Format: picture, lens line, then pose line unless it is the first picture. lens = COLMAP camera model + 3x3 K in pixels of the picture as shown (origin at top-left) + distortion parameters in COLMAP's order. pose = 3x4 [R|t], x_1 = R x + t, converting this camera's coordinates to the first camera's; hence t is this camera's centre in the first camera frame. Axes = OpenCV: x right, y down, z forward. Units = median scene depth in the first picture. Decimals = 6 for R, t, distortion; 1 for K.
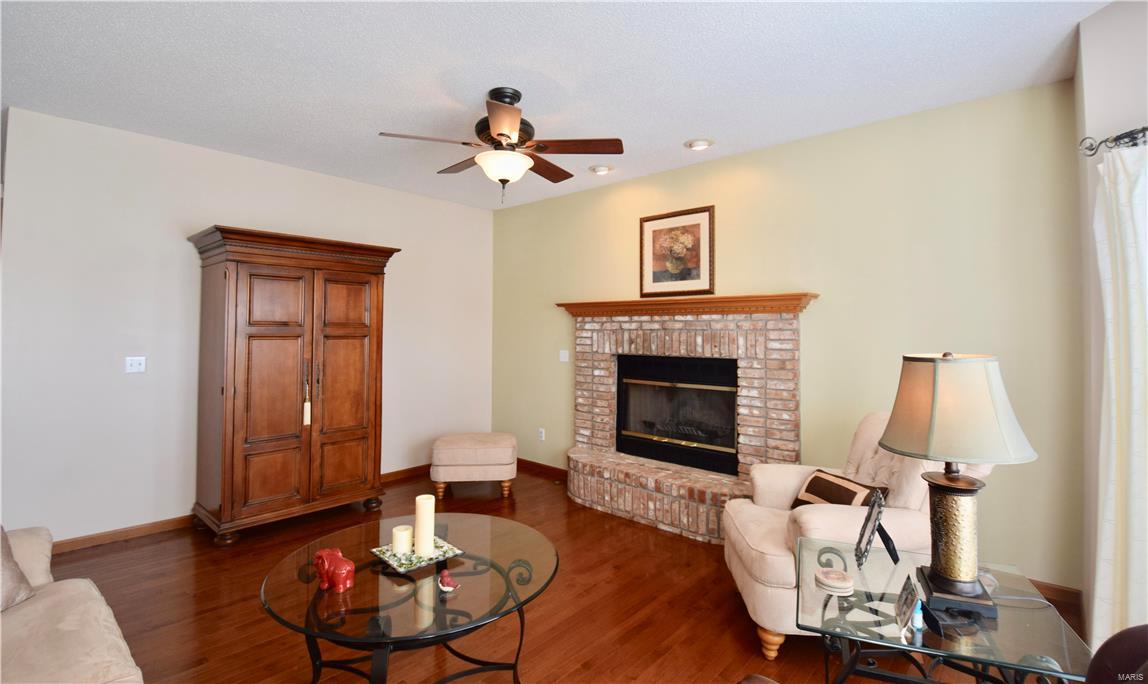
lens RADIAL K [[531.9, 0, 563.0], [0, 531.9, 315.5], [0, 0, 1]] dist [-0.000213, -0.000064]
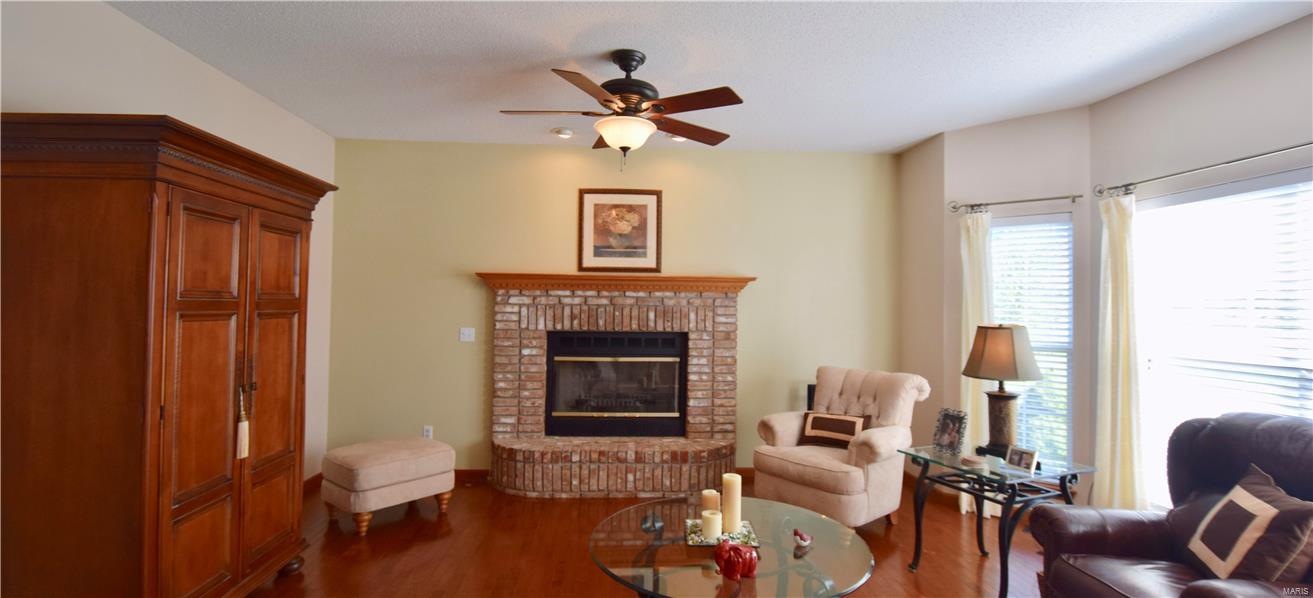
lens RADIAL K [[603.9, 0, 654.6], [0, 603.9, 288.5], [0, 0, 1]] dist [-0.000256, -0.000725]
pose [[0.687127, 0.024185, 0.726135, -0.591490], [-0.031513, 0.999497, -0.003471, -0.003242], [-0.725854, -0.020498, 0.687544, 0.158676]]
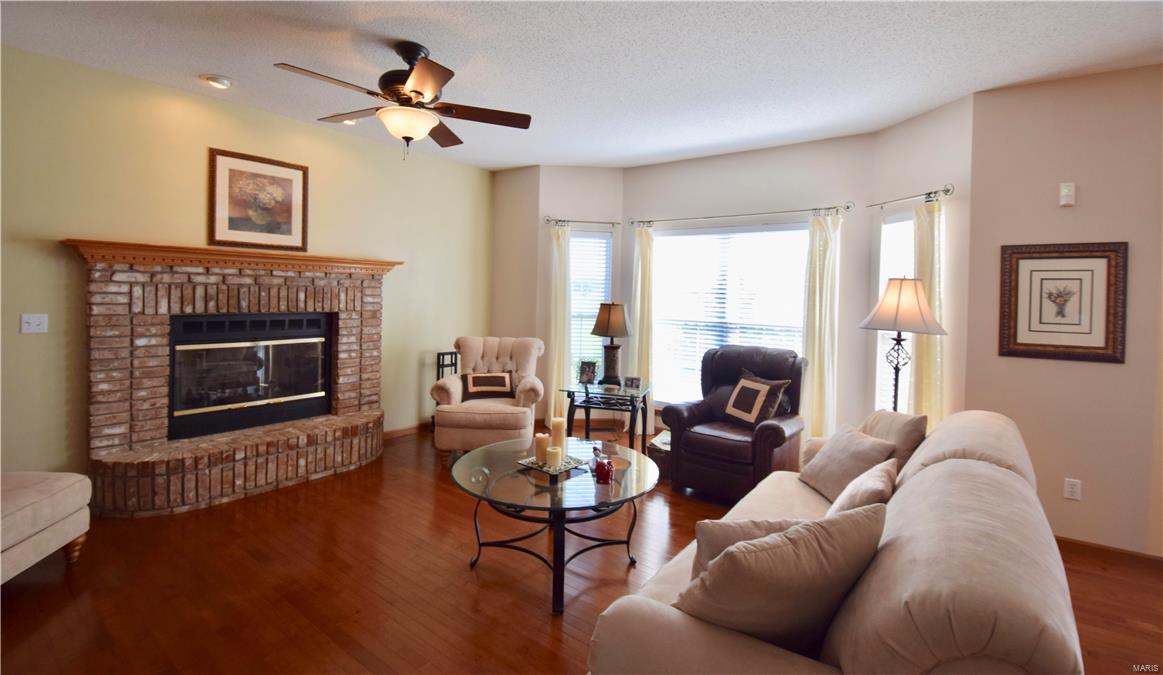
lens RADIAL K [[521.7, 0, 581.2], [0, 521.7, 300.1], [0, 0, 1]] dist [0.012032, -0.022238]
pose [[-0.100695, -0.024407, 0.994618, -0.772967], [-0.056172, 0.998244, 0.018809, 0.004676], [-0.993330, -0.053976, -0.101889, 0.538741]]
